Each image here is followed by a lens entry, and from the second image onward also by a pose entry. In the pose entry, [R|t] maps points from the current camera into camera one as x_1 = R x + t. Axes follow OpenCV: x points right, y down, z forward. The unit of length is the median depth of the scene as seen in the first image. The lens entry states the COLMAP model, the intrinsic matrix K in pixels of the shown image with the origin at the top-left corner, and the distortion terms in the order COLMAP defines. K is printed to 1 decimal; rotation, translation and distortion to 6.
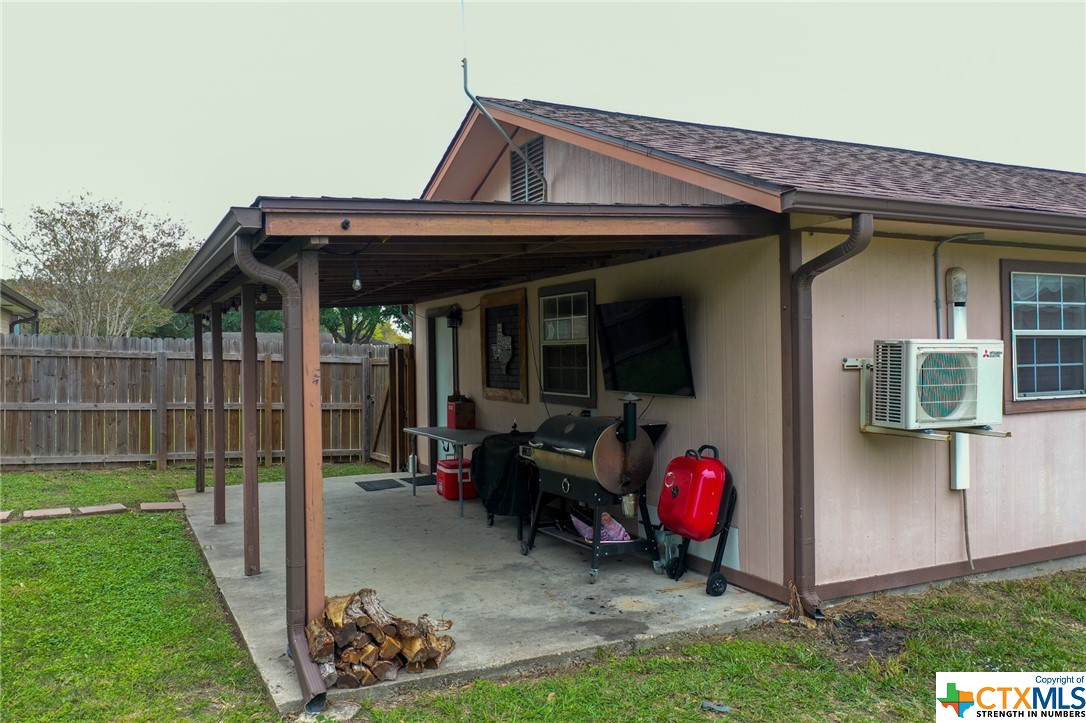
lens RADIAL K [[871.2, 0, 536.0], [0, 871.2, 359.3], [0, 0, 1]] dist [0.007059, 0.007065]
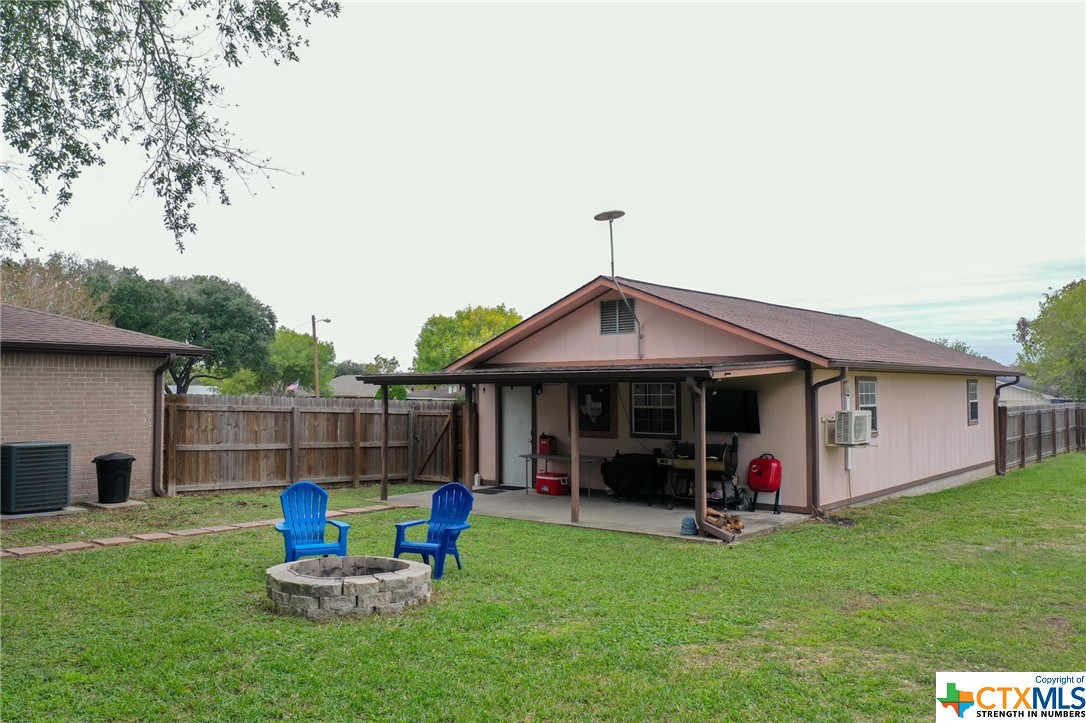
lens RADIAL K [[871.2, 0, 541.6], [0, 871.2, 361.1], [0, 0, 1]] dist [0.007059, 0.007065]
pose [[0.918346, 0.020004, 0.395273, -0.923373], [-0.003557, 0.999099, -0.042299, -0.036322], [-0.395763, 0.037439, 0.917589, -0.670788]]
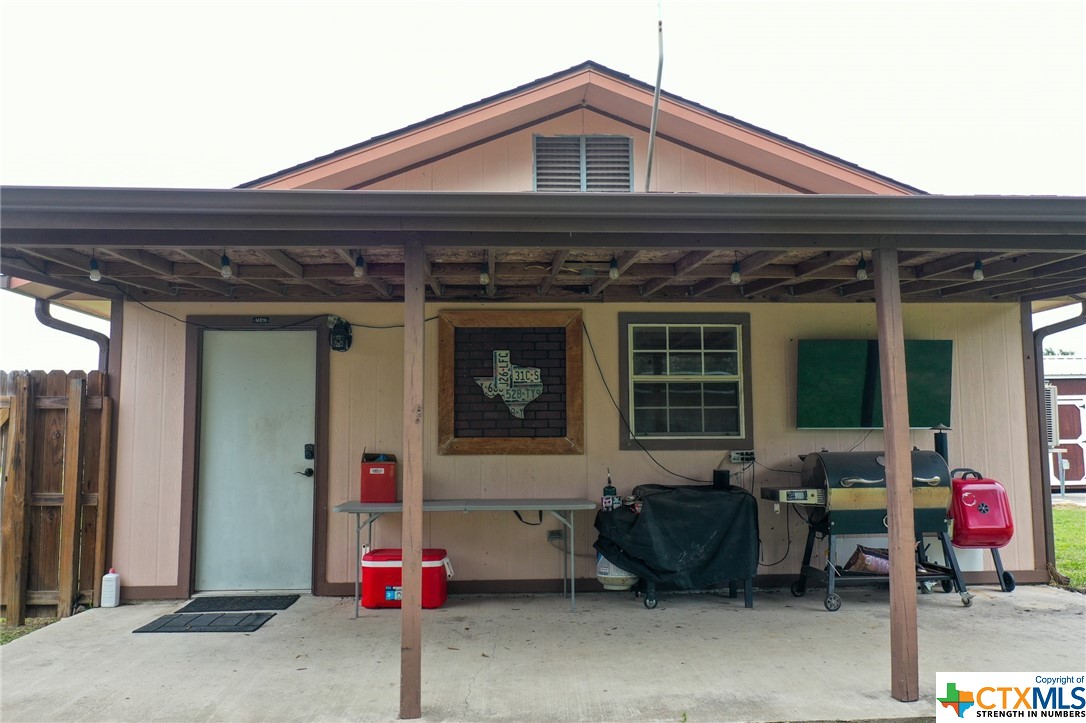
lens RADIAL K [[871.2, 0, 540.6], [0, 871.2, 358.5], [0, 0, 1]] dist [0.007059, 0.007065]
pose [[0.379013, 0.092353, 0.920772, -0.785804], [0.007083, 0.994689, -0.102683, 0.047002], [-0.925364, 0.045440, 0.376345, 0.753820]]
